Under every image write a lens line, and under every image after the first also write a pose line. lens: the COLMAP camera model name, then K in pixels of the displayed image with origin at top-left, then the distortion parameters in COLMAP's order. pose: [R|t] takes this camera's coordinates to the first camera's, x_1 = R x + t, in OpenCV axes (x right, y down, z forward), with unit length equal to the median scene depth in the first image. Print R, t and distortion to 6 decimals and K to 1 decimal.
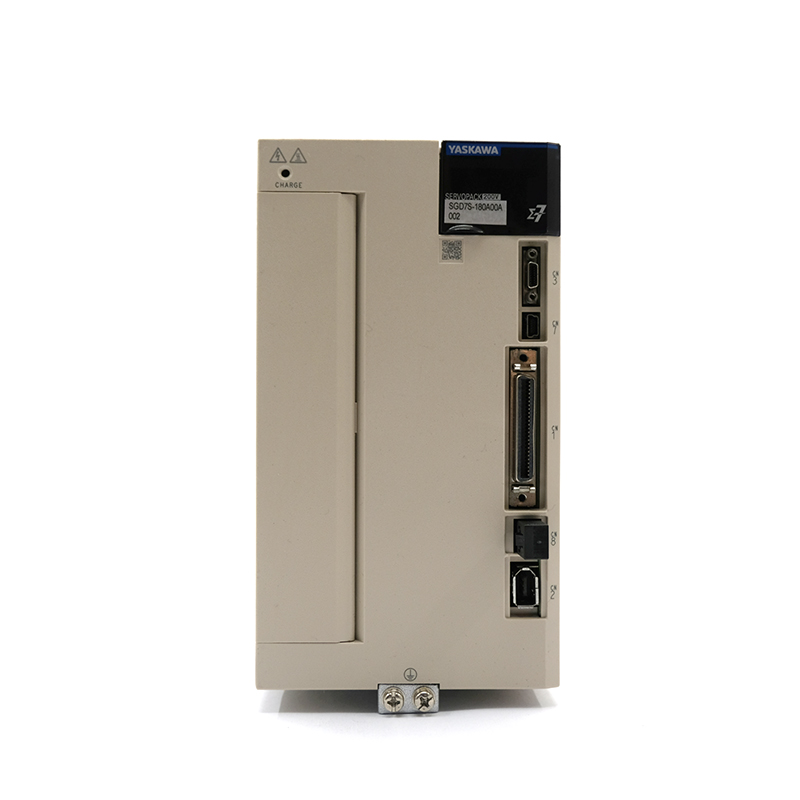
lens RADIAL K [[949.3, 0, 400.0], [0, 949.3, 400.0], [0, 0, 1]] dist [-0.020536, -0.018213]
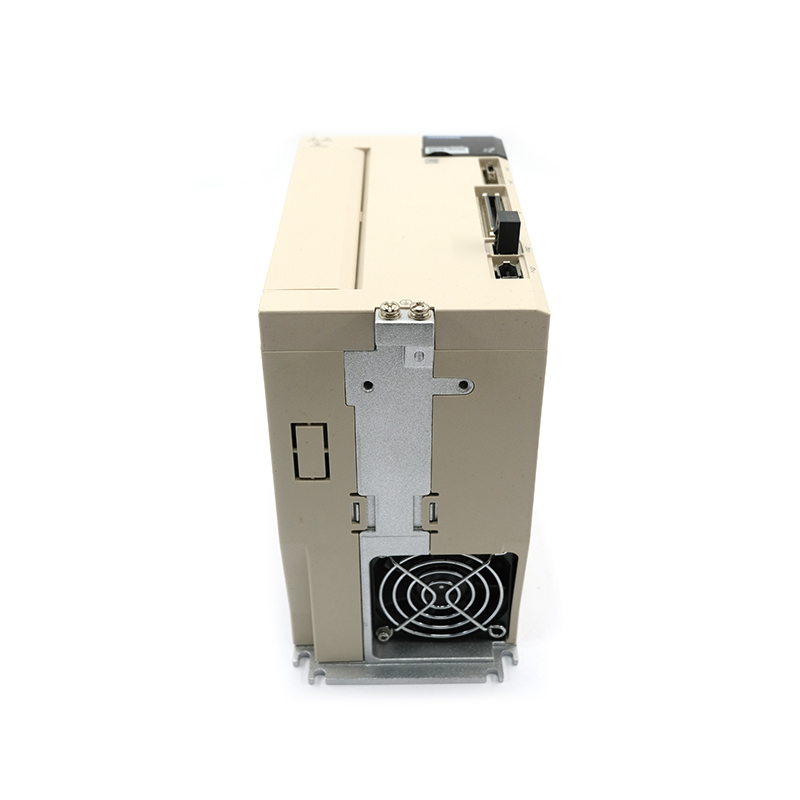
lens RADIAL K [[949.3, 0, 400.0], [0, 949.3, 400.0], [0, 0, 1]] dist [-0.020536, -0.018213]
pose [[0.998843, 0.035501, 0.032435, -0.027279], [0.006624, 0.566513, -0.824026, 1.221805], [-0.047629, 0.823288, 0.565622, 0.493315]]
